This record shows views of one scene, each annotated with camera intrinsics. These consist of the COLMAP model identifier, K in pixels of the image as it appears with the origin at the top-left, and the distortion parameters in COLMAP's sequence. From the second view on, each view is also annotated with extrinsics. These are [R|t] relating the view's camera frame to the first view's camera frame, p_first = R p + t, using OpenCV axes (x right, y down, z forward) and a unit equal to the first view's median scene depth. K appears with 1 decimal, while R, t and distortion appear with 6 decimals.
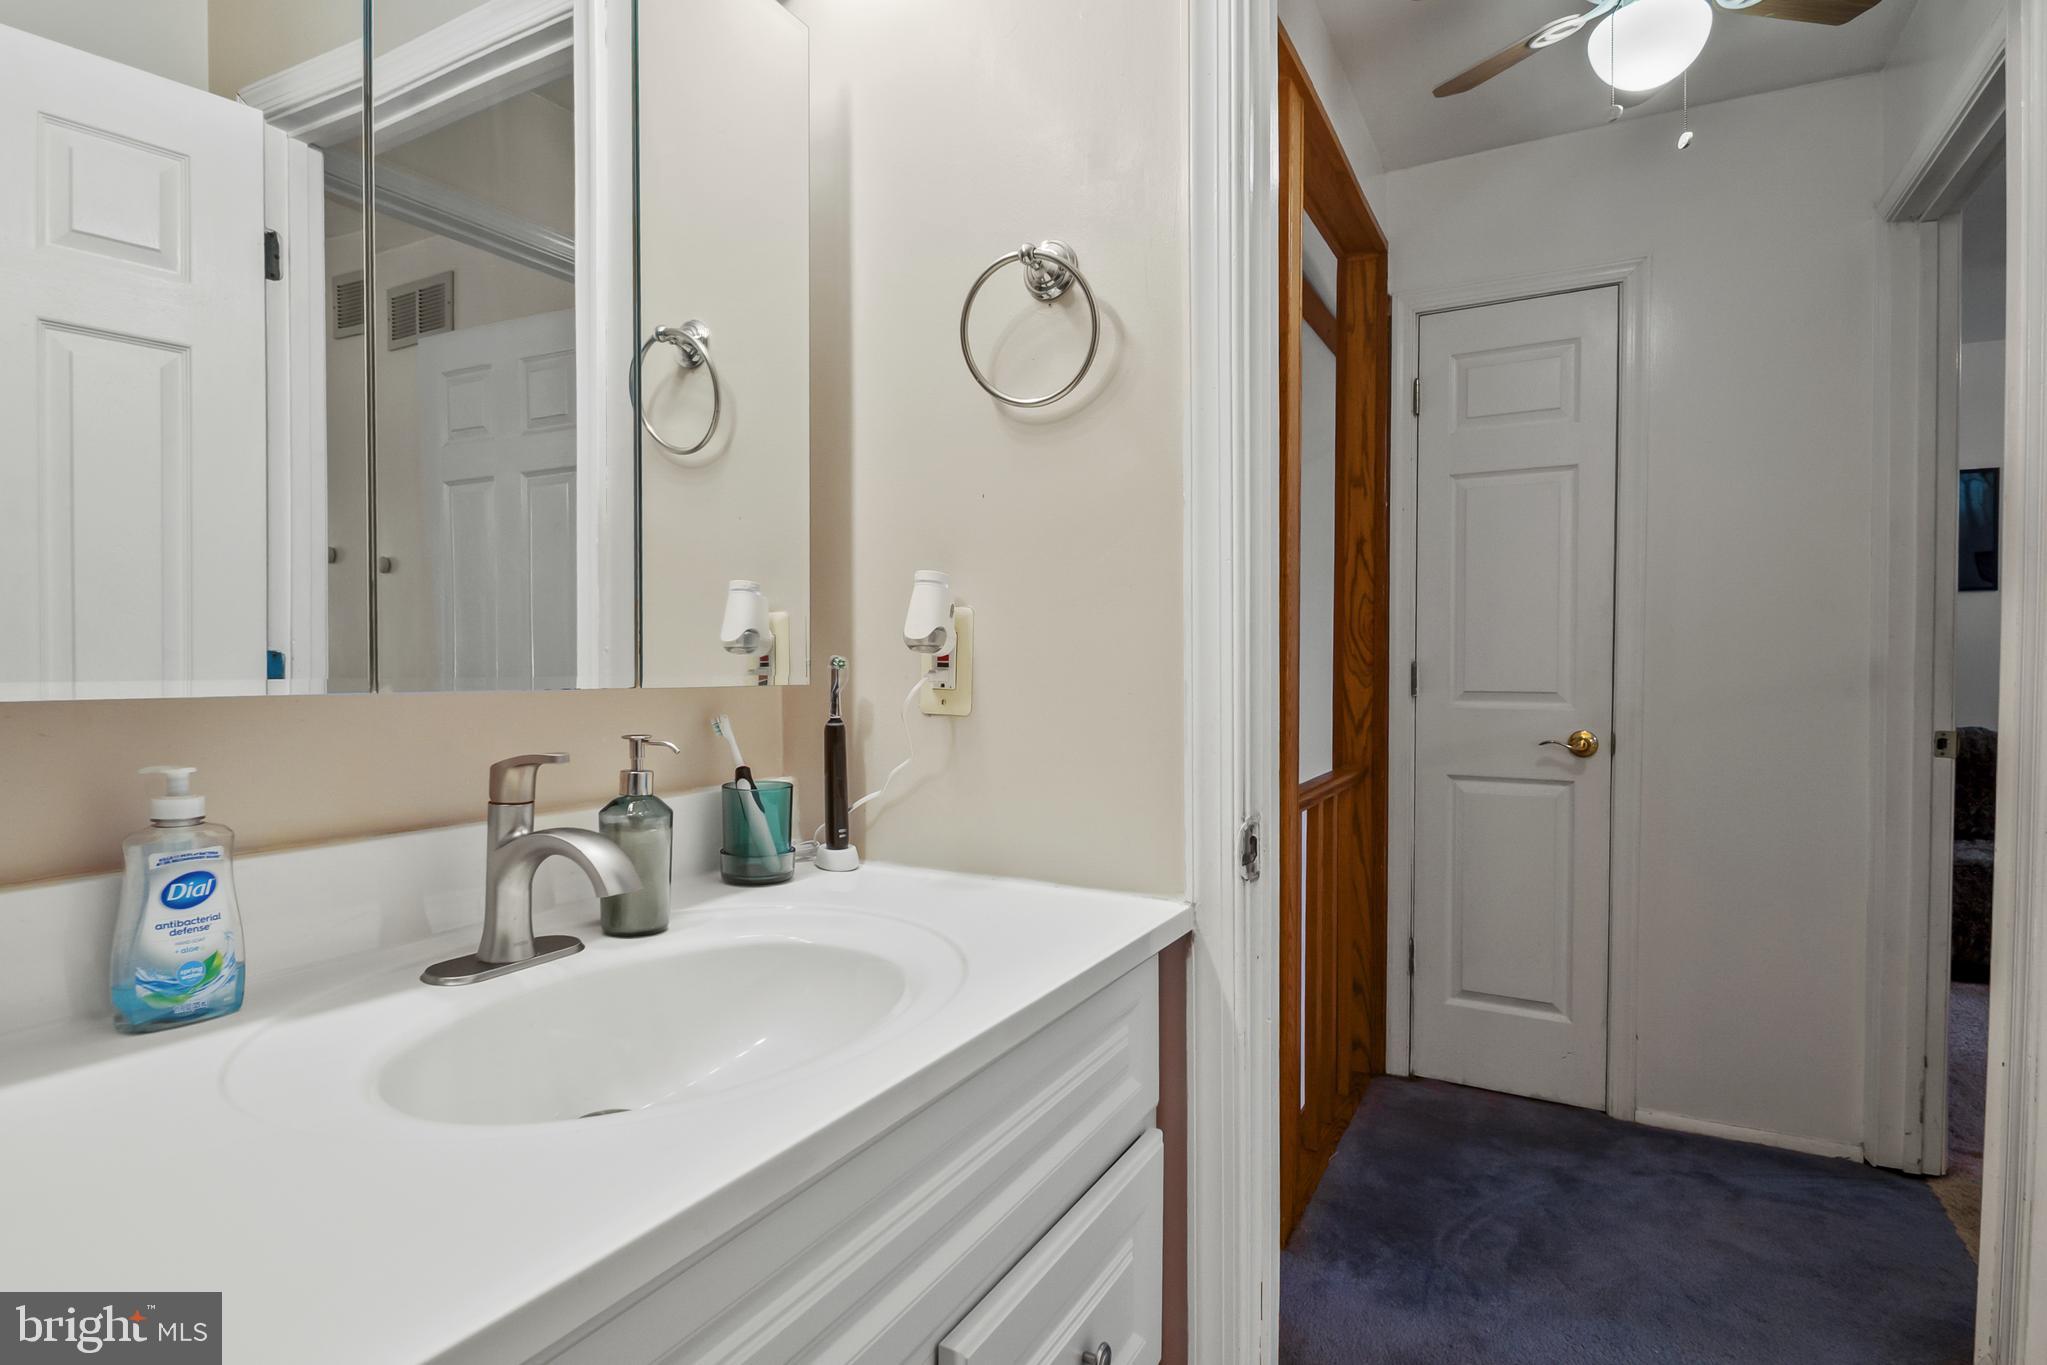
lens RADIAL K [[1019.2, 0, 1023.5], [0, 1019.2, 682.5], [0, 0, 1]] dist [-0.000776, -0.000056]
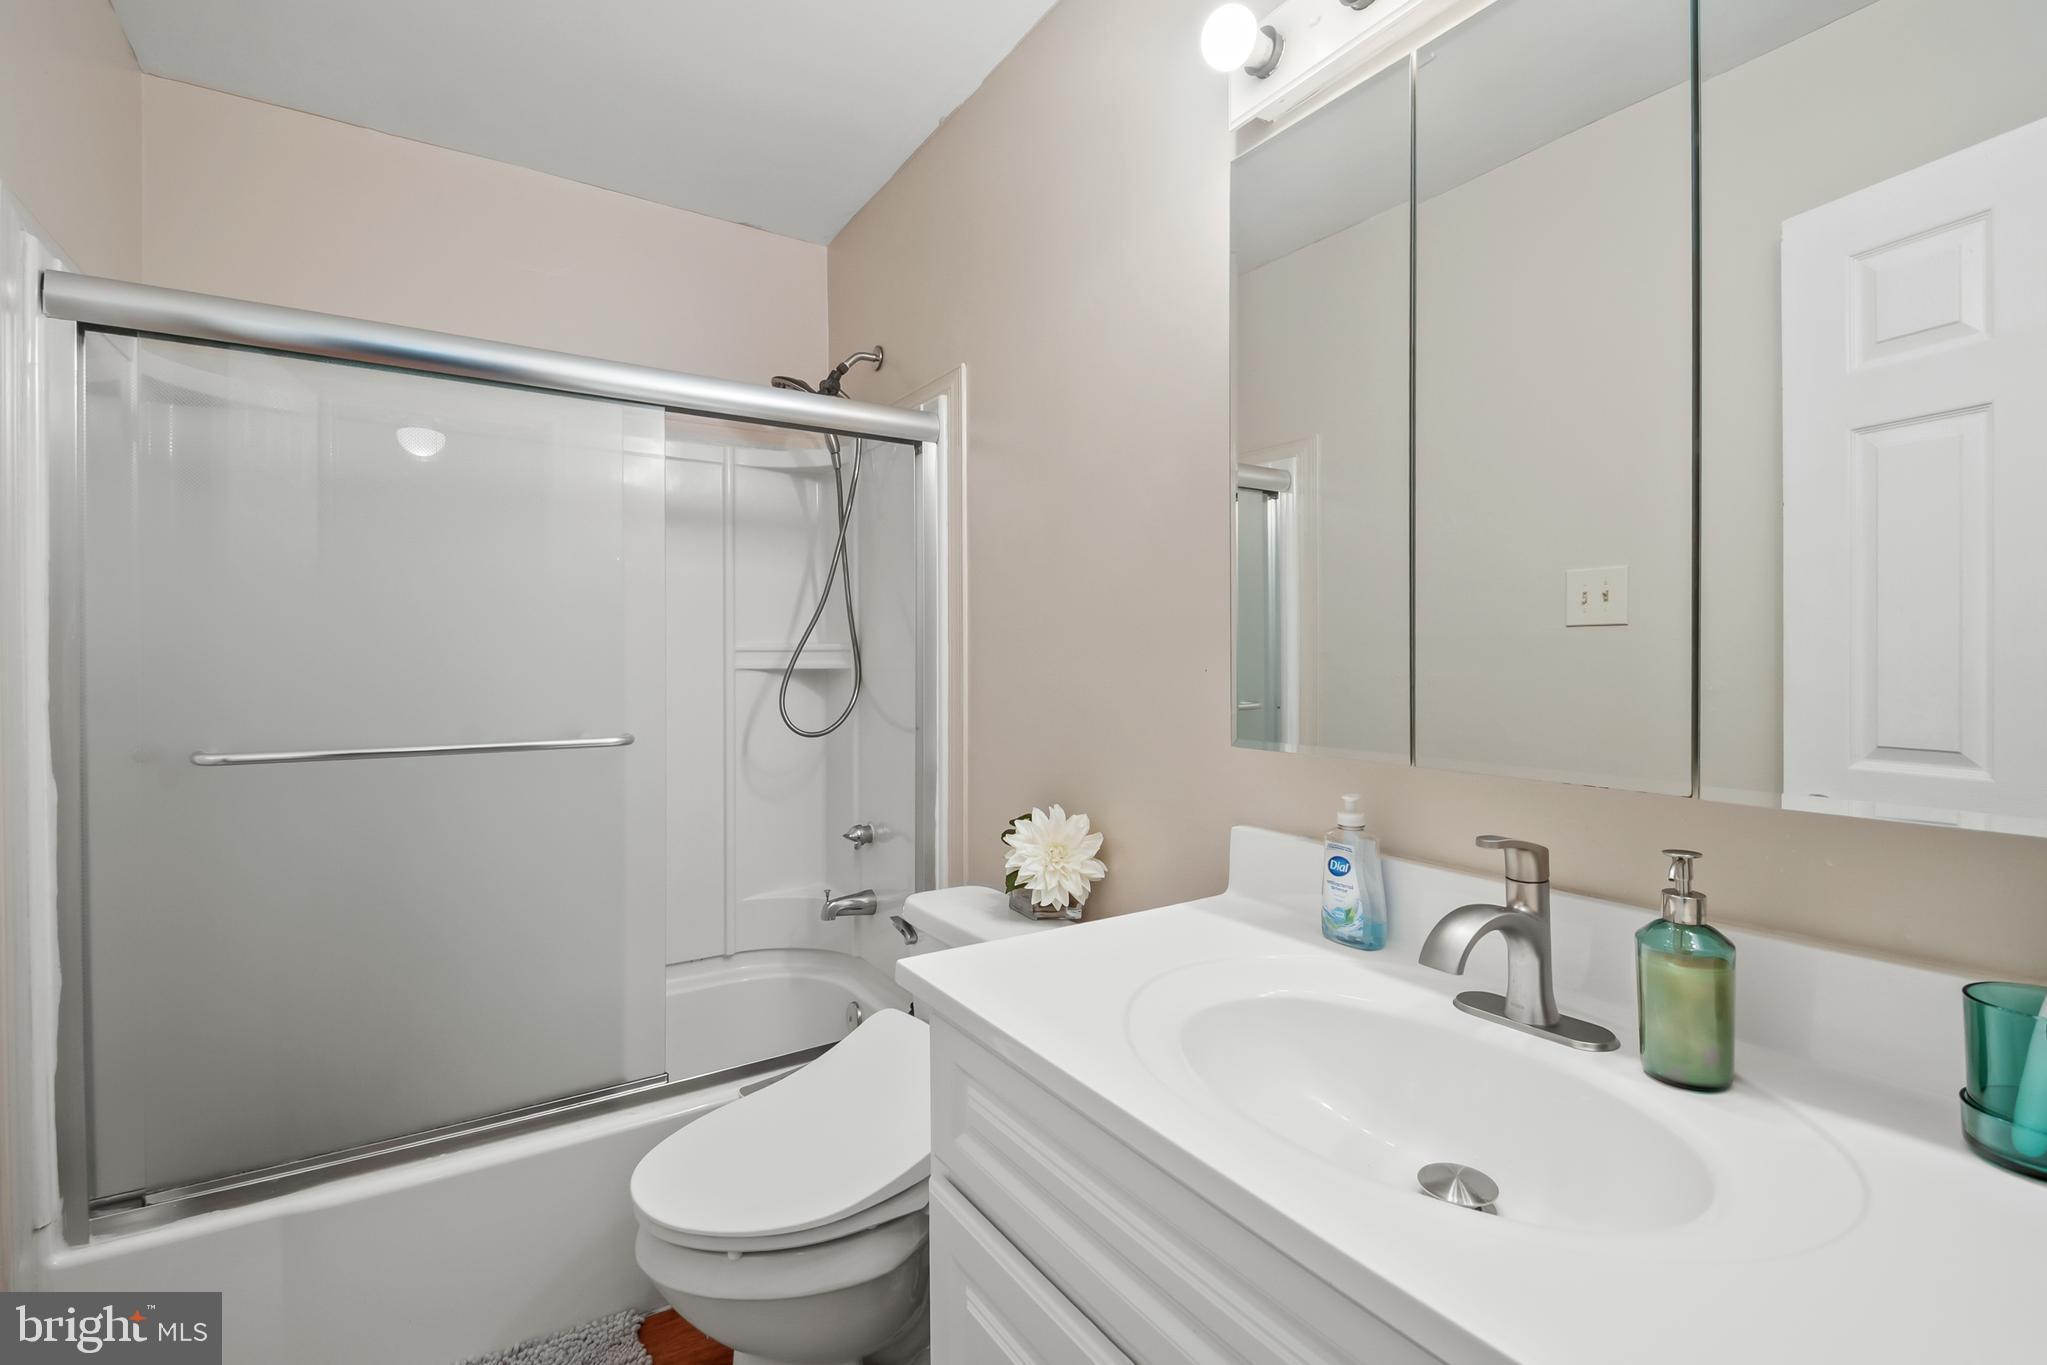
lens RADIAL K [[924.3, 0, 1023.5], [0, 924.3, 682.5], [0, 0, 1]] dist [0.000908, 0.000053]
pose [[-0.468205, 0.006224, -0.883598, 0.818189], [-0.030980, 0.999245, 0.023455, -0.128702], [0.883077, 0.038356, -0.467658, 1.237371]]
